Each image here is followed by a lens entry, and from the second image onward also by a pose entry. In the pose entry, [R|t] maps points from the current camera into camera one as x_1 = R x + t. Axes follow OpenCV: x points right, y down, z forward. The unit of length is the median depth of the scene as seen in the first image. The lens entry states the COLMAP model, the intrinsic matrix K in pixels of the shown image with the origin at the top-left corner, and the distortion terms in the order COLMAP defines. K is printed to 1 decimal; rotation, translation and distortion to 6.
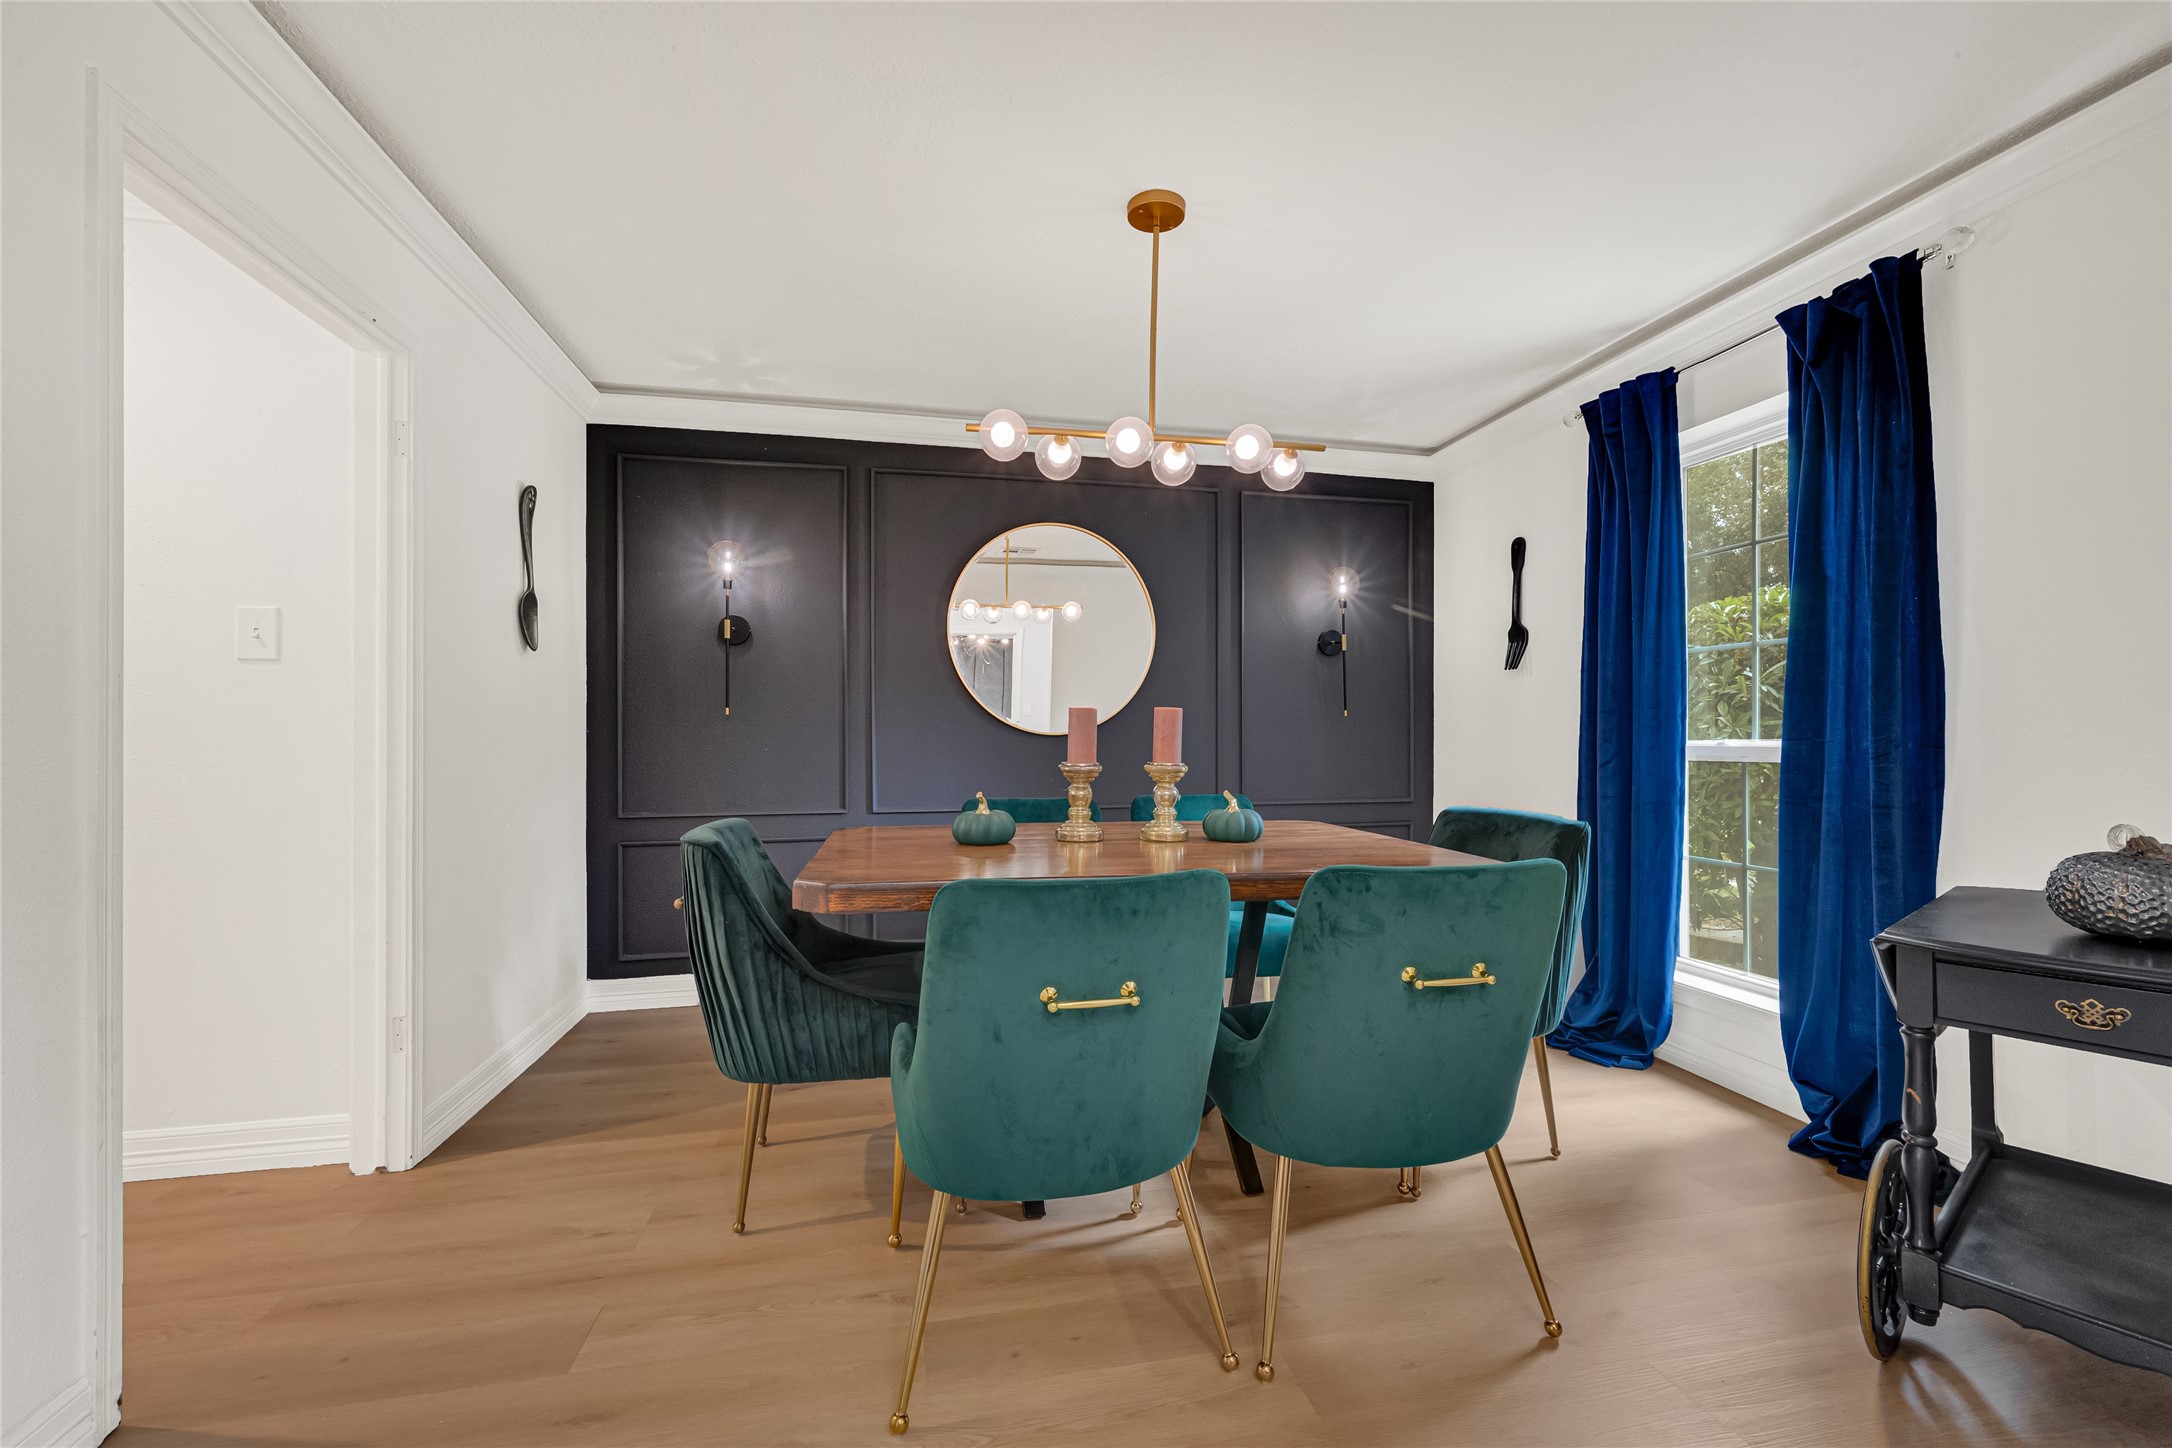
lens RADIAL K [[889.3, 0, 1083.0], [0, 889.3, 740.7], [0, 0, 1]] dist [-0.000009, -0.000005]
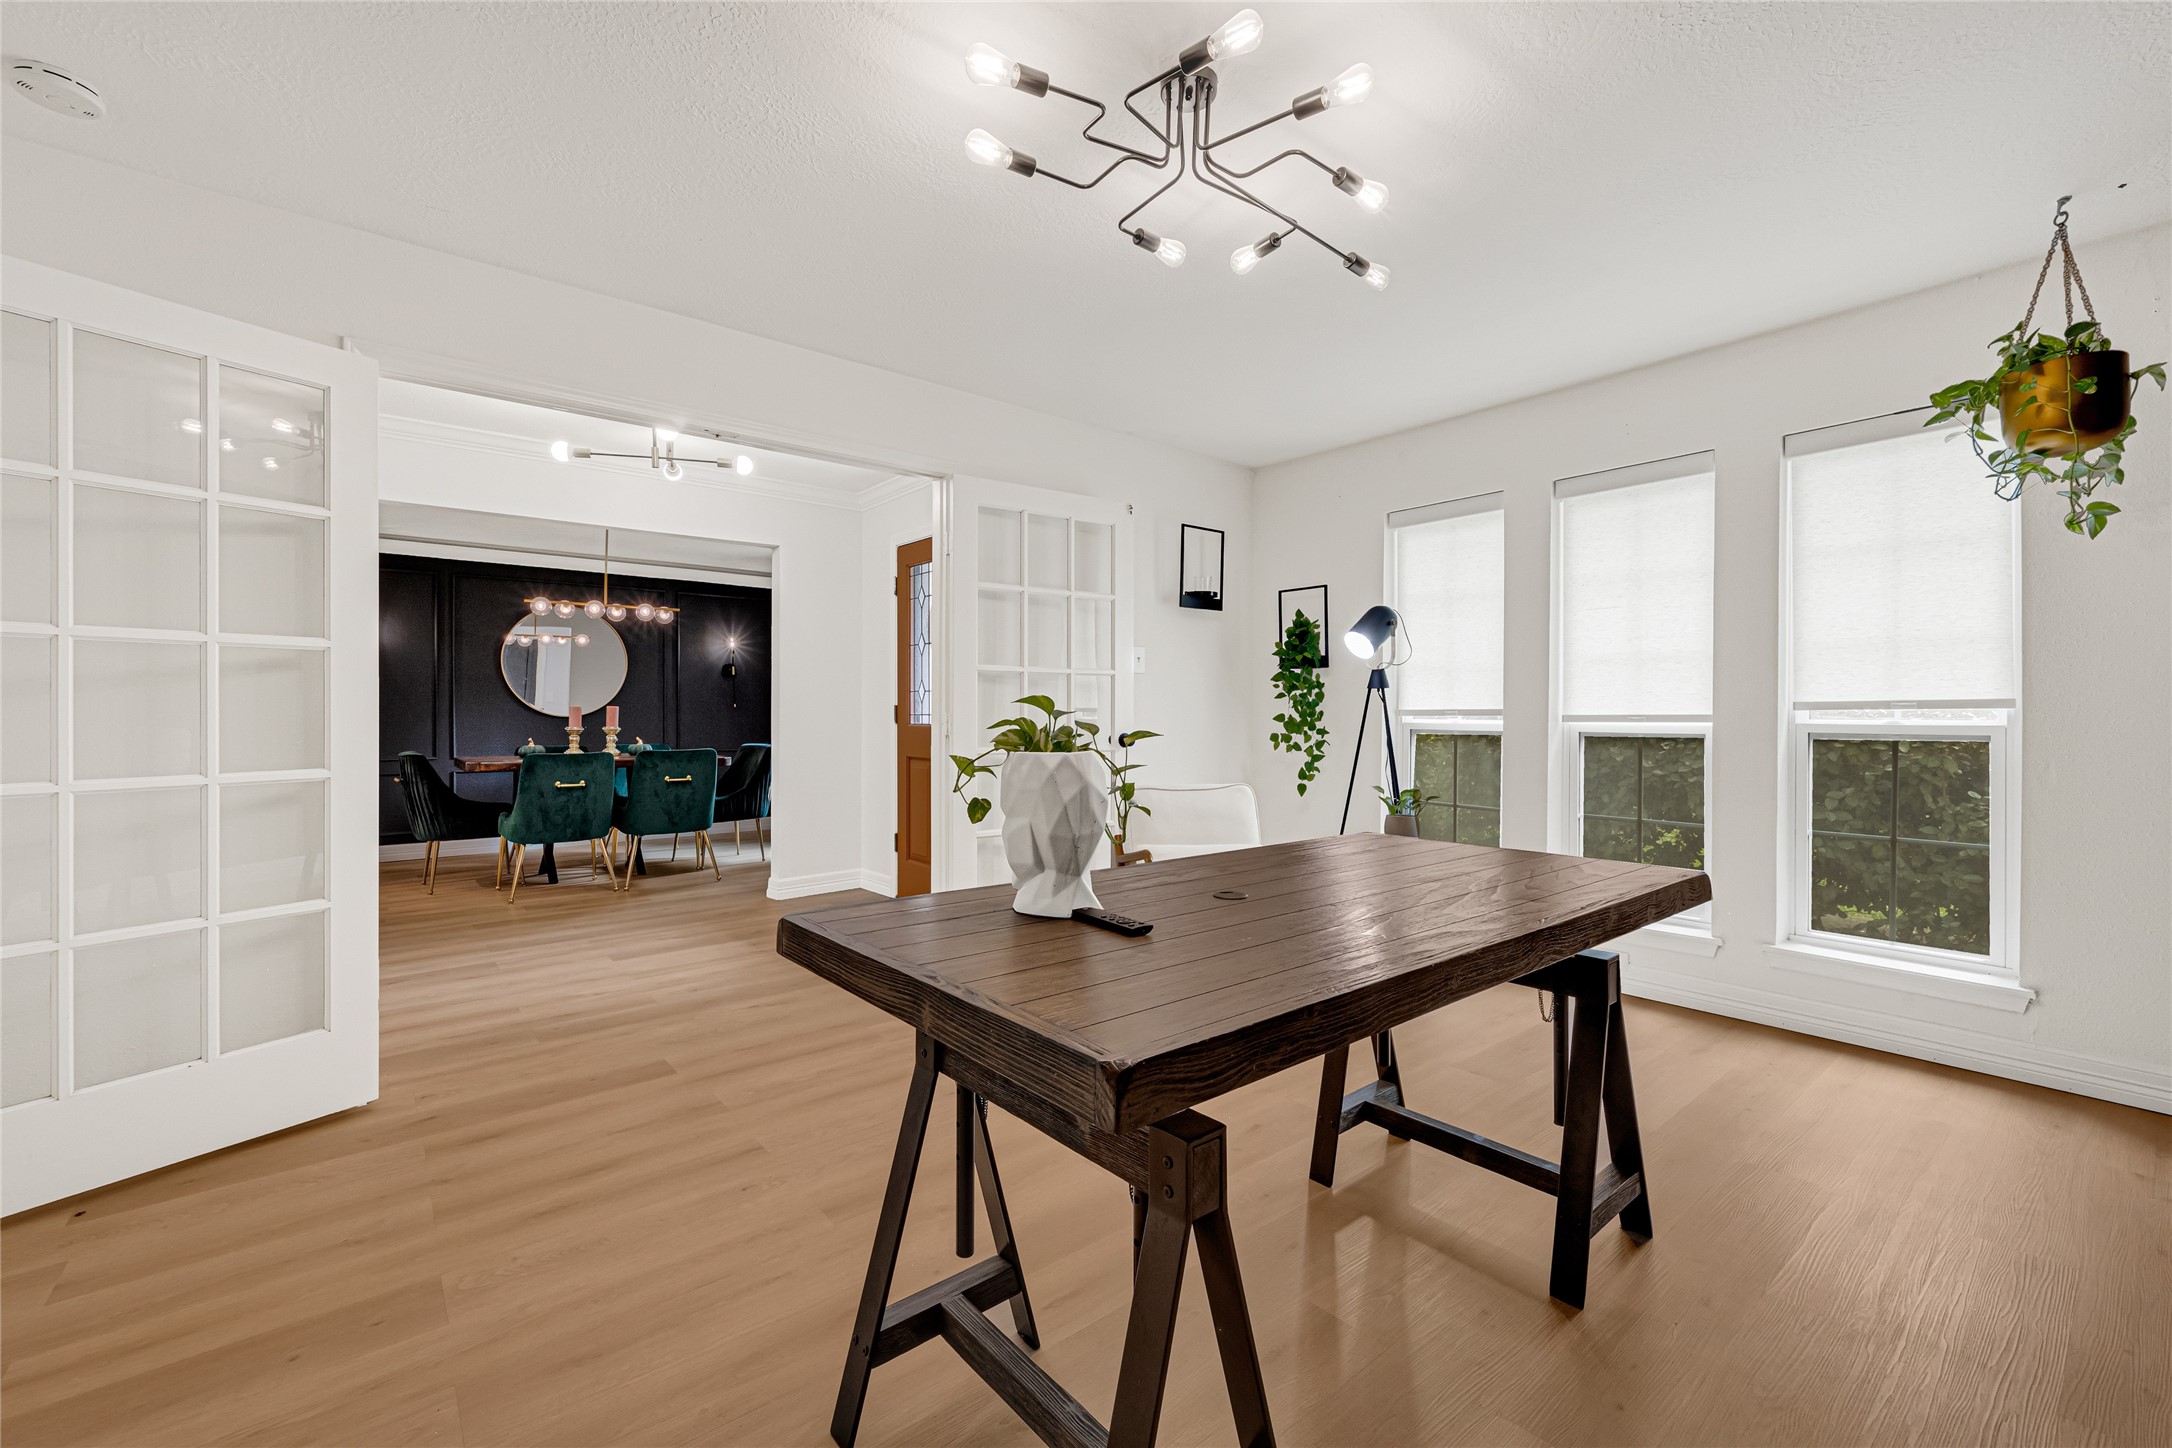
lens RADIAL K [[904.2, 0, 1086.0], [0, 904.2, 724.0], [0, 0, 1]] dist [-0.000132, -0.000053]
pose [[0.890196, -0.003083, 0.455567, 0.121562], [0.003759, 0.999993, -0.000577, 0.022260], [-0.455562, 0.002226, 0.890201, -2.005353]]
